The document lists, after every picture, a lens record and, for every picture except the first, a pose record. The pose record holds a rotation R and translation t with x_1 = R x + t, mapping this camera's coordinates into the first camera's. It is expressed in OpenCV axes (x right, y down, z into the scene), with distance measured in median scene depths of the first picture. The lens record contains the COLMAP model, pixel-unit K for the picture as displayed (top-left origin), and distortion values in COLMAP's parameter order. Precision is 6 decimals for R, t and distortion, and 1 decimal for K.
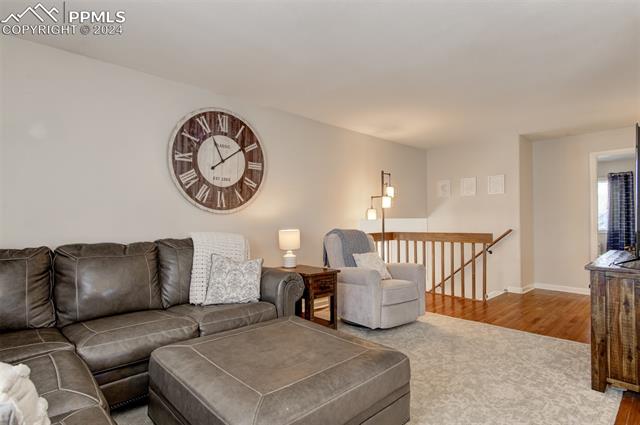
lens RADIAL K [[331.8, 0, 318.2], [0, 331.8, 214.0], [0, 0, 1]] dist [0.000029, -0.002589]
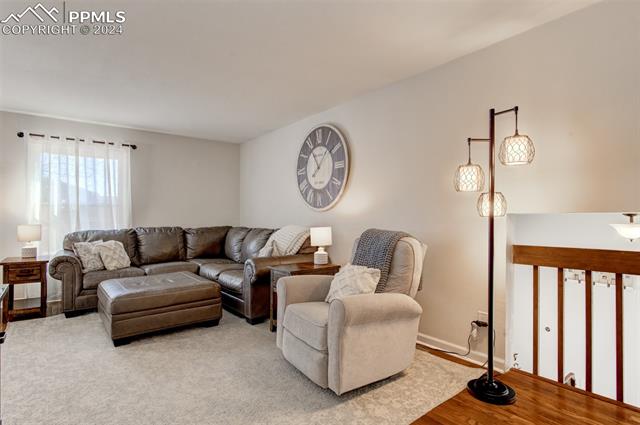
lens RADIAL K [[331.8, 0, 316.0], [0, 331.8, 215.7], [0, 0, 1]] dist [0.000029, -0.002589]
pose [[-0.088111, -0.002355, -0.996108, 0.946765], [0.018295, 0.999825, -0.003982, 0.020473], [0.995943, -0.018574, -0.088052, 1.125006]]
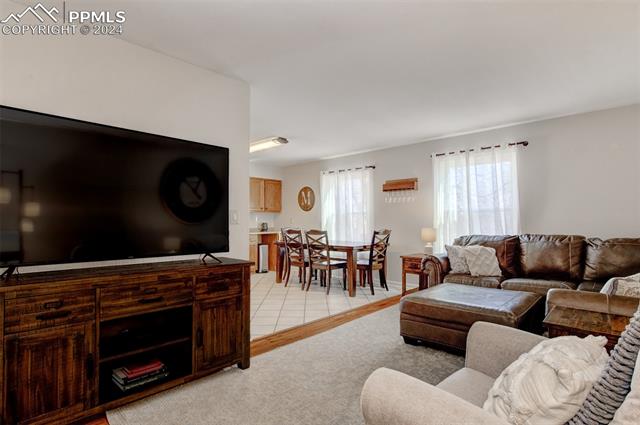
lens RADIAL K [[331.8, 0, 317.7], [0, 331.8, 214.7], [0, 0, 1]] dist [0.000029, -0.002589]
pose [[-0.997873, 0.009341, -0.064519, 0.432526], [0.010534, 0.999779, -0.018170, -0.009921], [0.064335, -0.018811, -0.997751, 1.482834]]
